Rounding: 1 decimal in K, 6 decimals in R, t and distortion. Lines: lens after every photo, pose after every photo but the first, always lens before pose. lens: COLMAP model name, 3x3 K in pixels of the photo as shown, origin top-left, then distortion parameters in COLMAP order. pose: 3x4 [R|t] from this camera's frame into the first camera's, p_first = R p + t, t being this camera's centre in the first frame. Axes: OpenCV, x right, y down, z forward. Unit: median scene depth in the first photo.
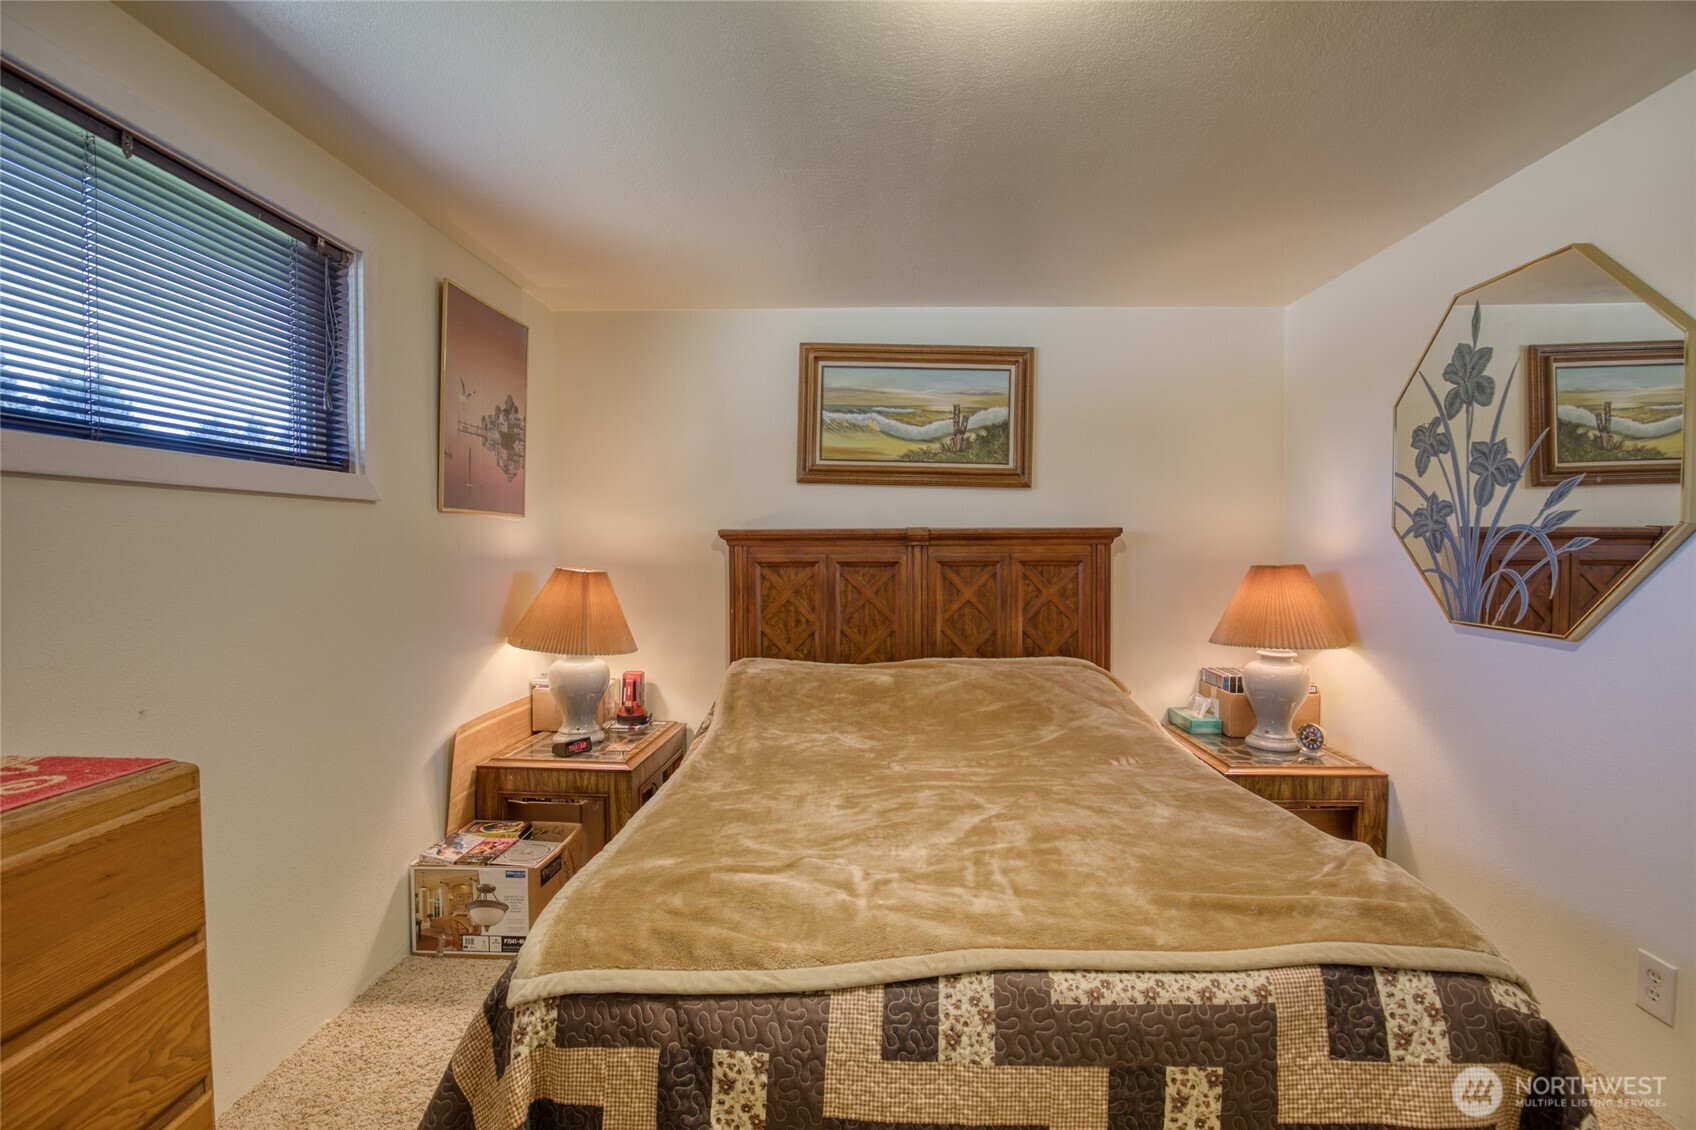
lens RADIAL K [[803.7, 0, 854.8], [0, 803.7, 568.6], [0, 0, 1]] dist [-0.032941, 0.004877]
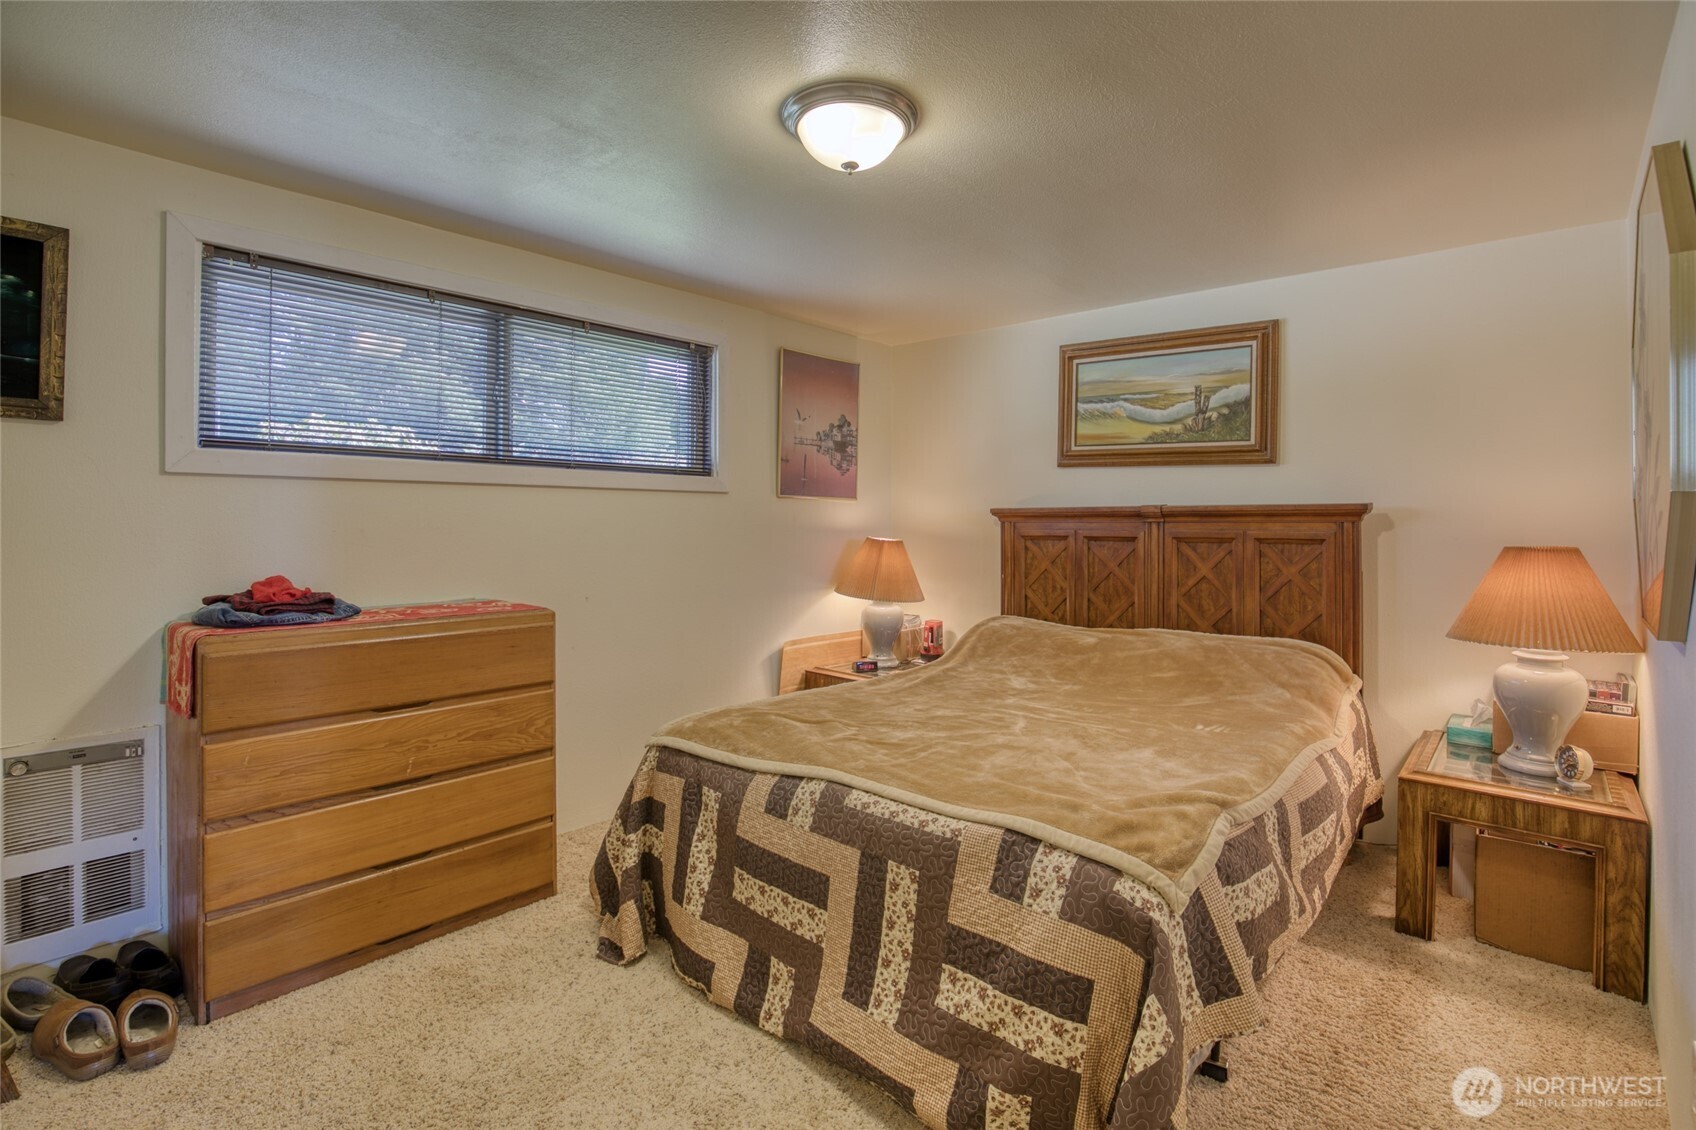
lens RADIAL K [[803.7, 0, 805.3], [0, 803.7, 520.6], [0, 0, 1]] dist [-0.032941, 0.004877]
pose [[0.741492, 0.003823, -0.670951, 0.478852], [-0.027256, 0.999330, -0.024429, 0.008162], [0.670408, 0.036401, 0.741099, -0.097661]]
